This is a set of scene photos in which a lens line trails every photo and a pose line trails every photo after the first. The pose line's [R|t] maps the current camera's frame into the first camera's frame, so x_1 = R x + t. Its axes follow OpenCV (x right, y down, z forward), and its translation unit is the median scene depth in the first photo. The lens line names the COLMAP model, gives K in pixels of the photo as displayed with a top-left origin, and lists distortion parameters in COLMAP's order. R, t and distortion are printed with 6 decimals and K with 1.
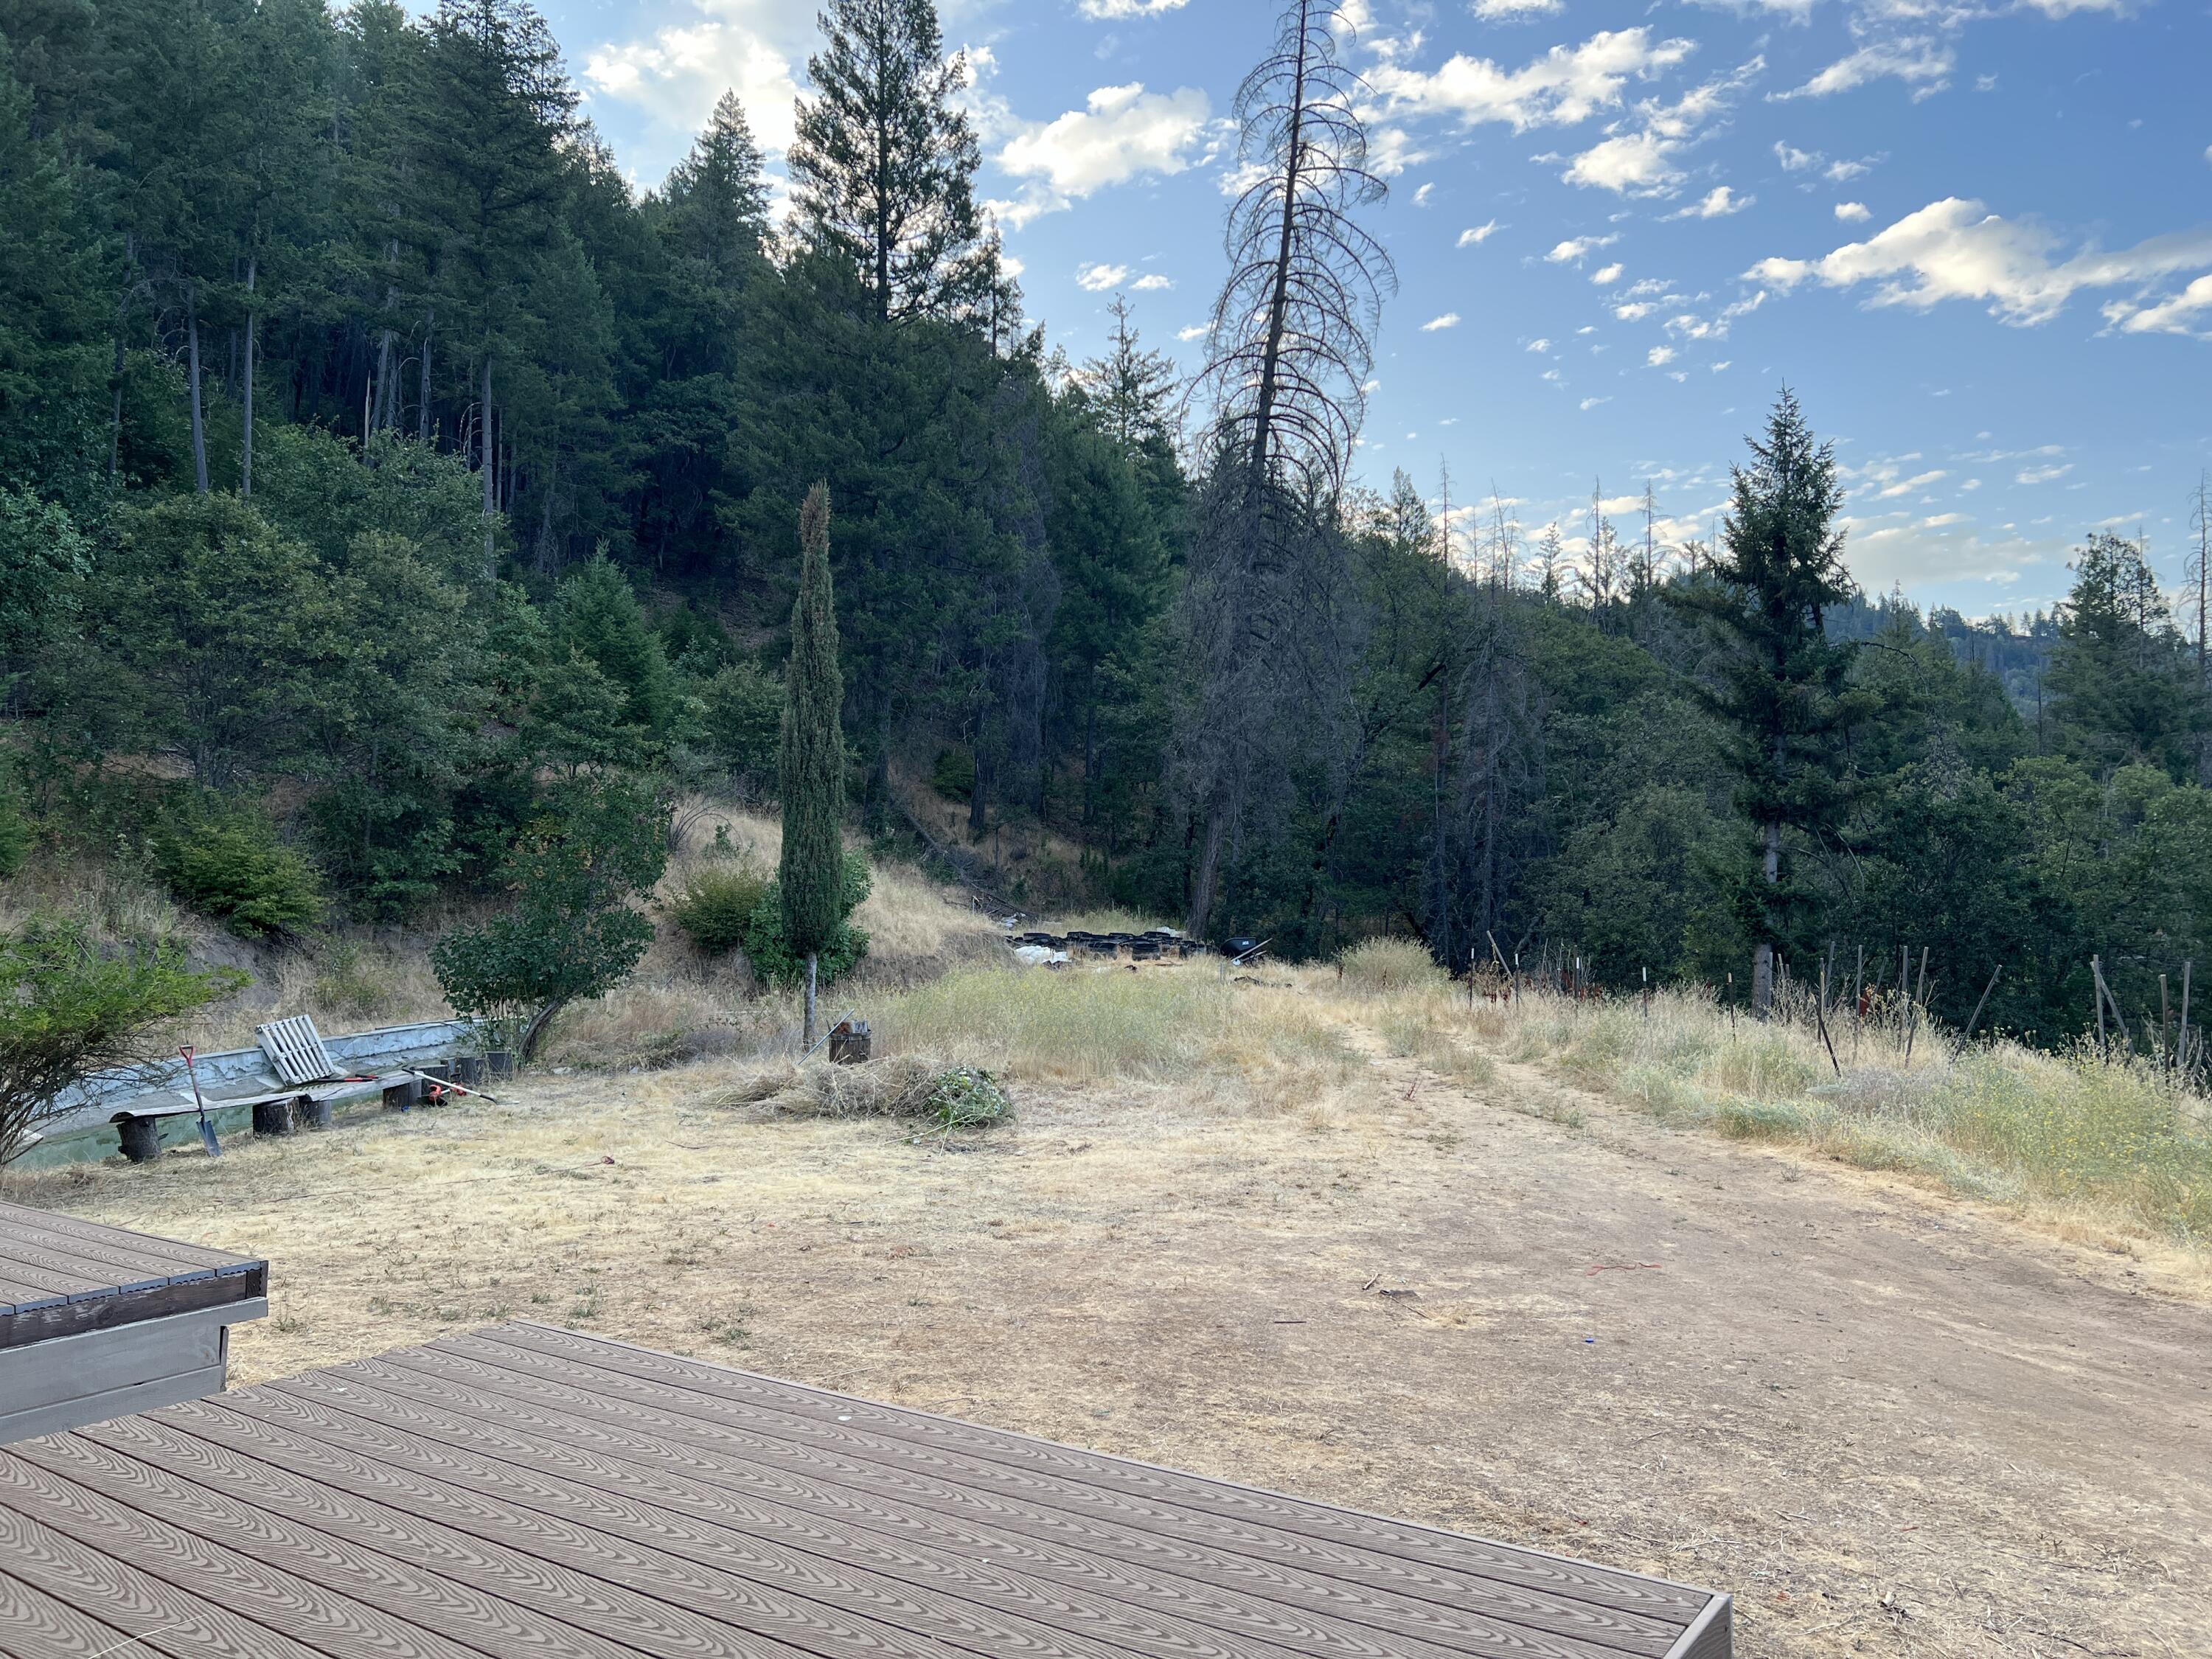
lens RADIAL K [[1666.8, 0, 1105.4], [0, 1666.8, 835.6], [0, 0, 1]] dist [0.020405, -0.016376]
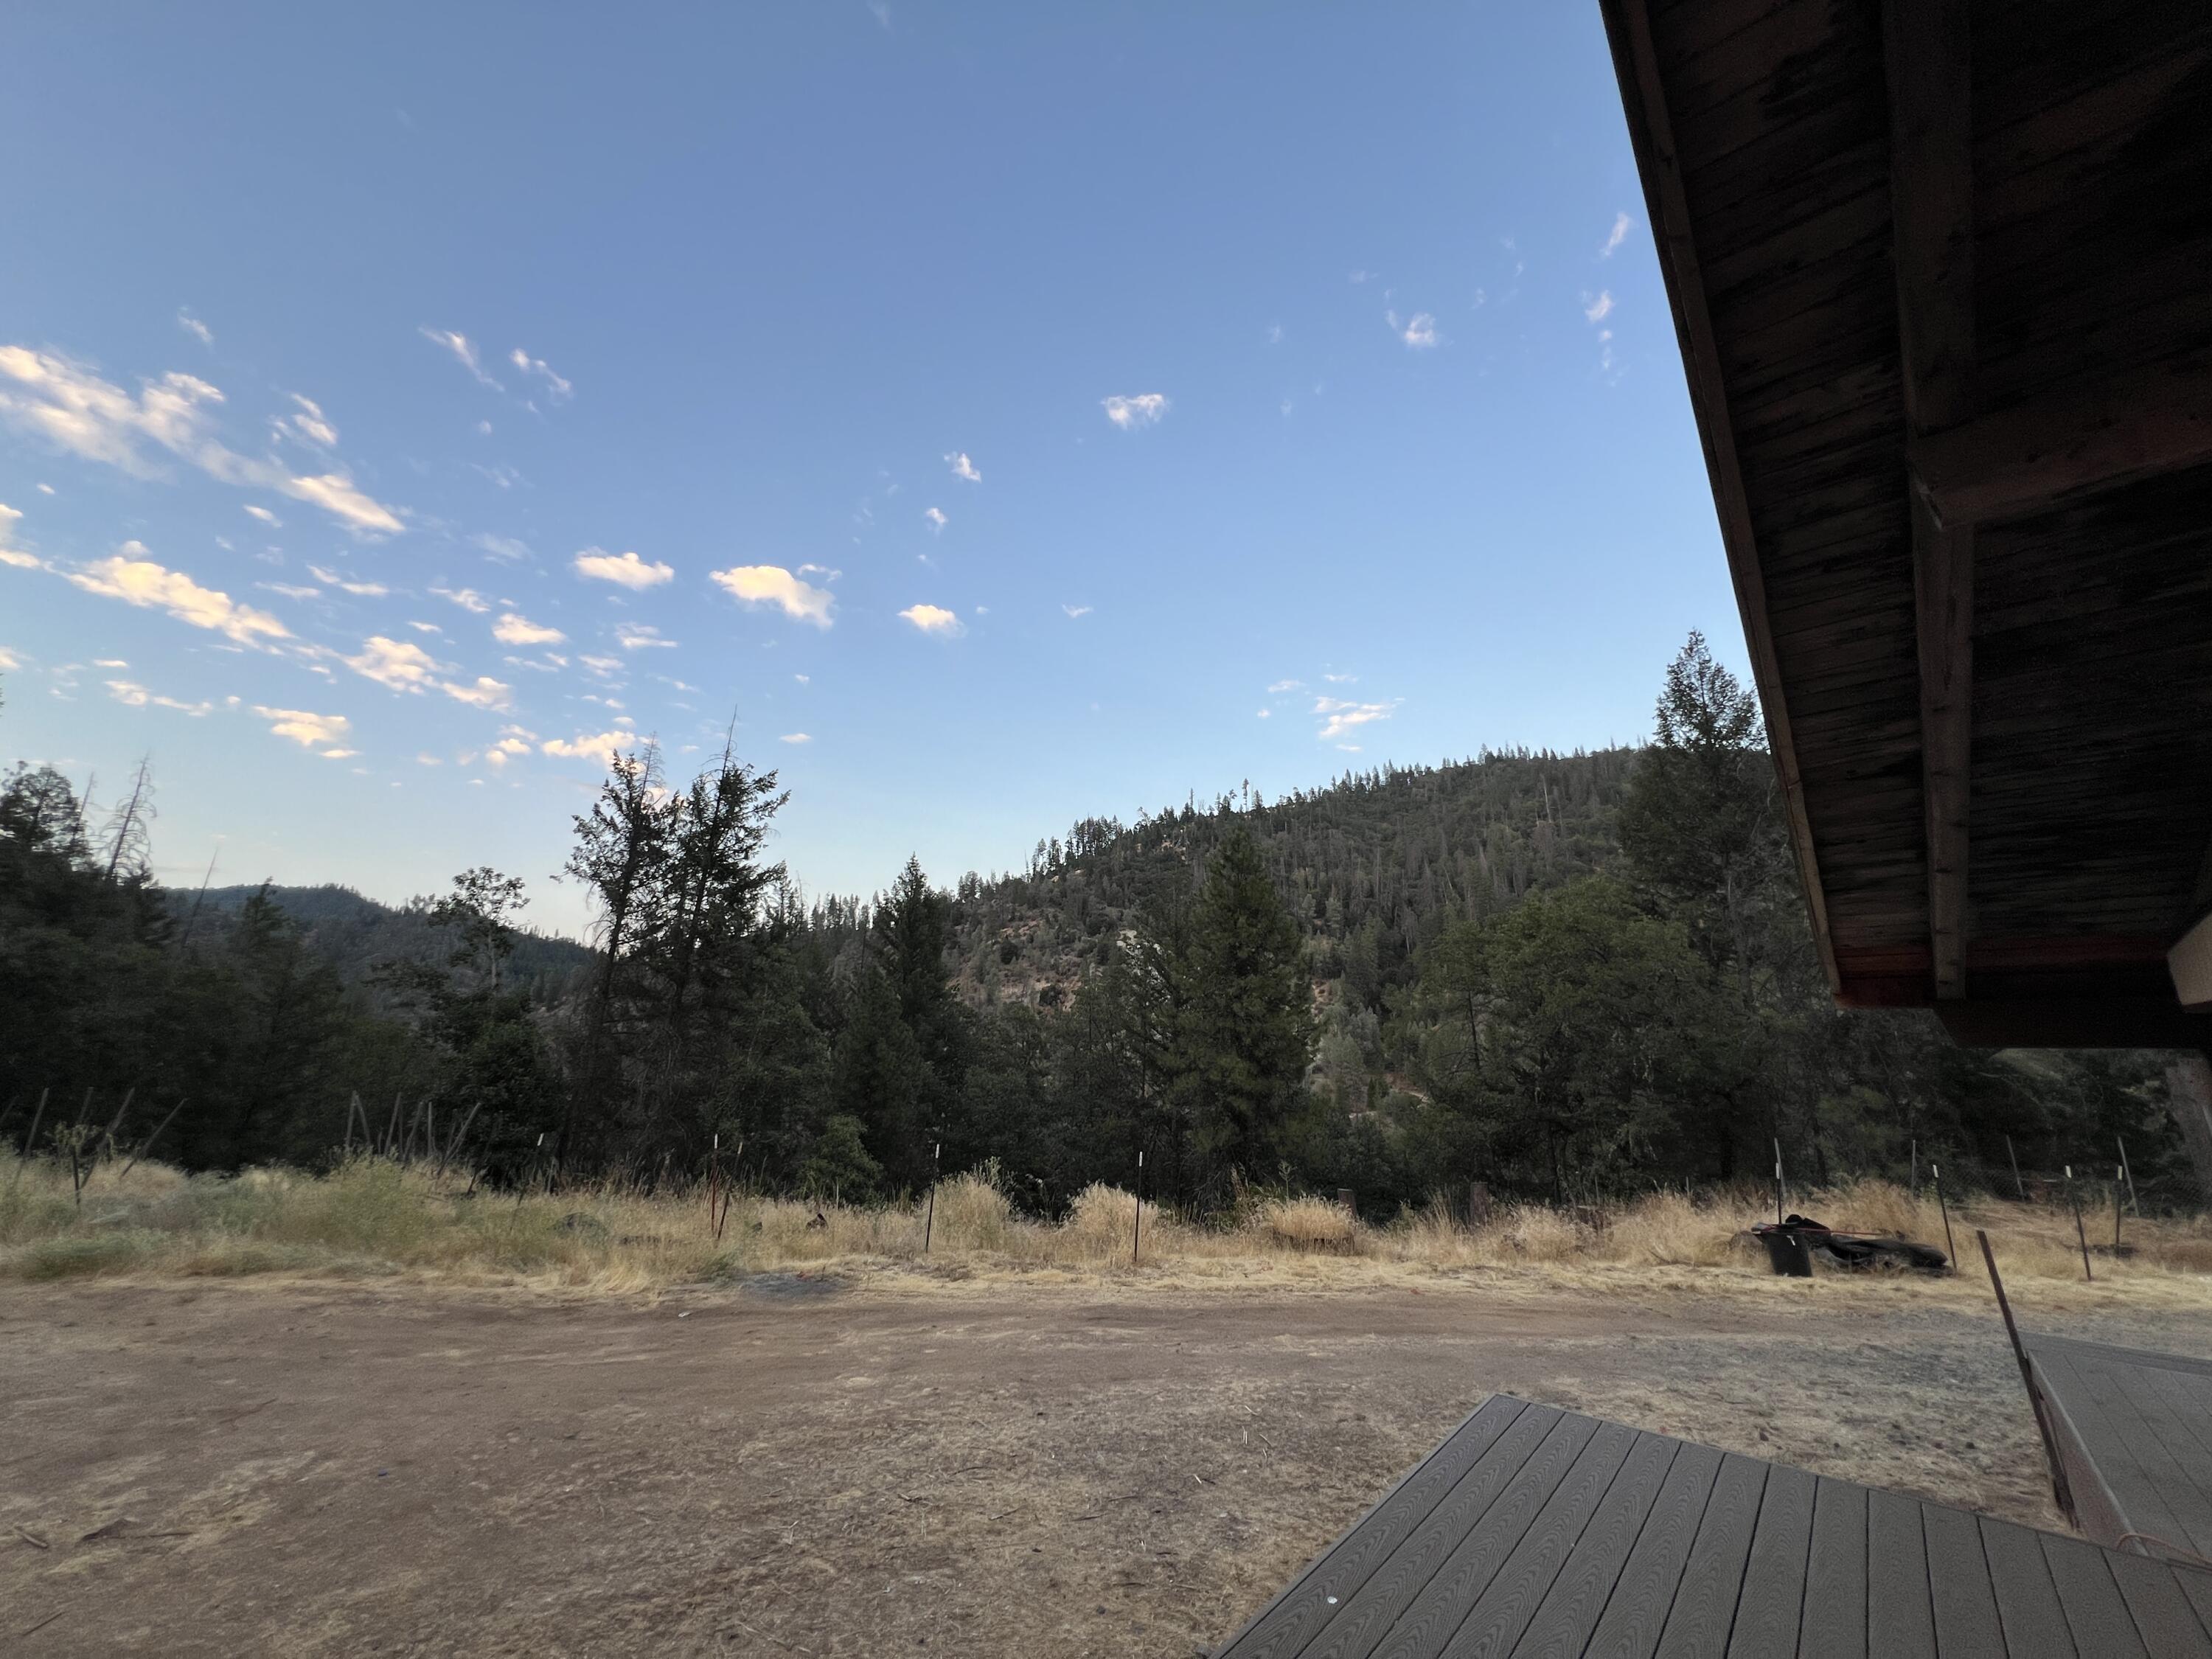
lens RADIAL K [[890.1, 0, 1102.5], [0, 890.1, 815.8], [0, 0, 1]] dist [-0.002972, 0.001365]
pose [[0.092954, 0.242526, 0.965681, -0.489718], [-0.046938, 0.969870, -0.239060, -0.027146], [-0.994563, -0.023106, 0.101537, 0.572459]]
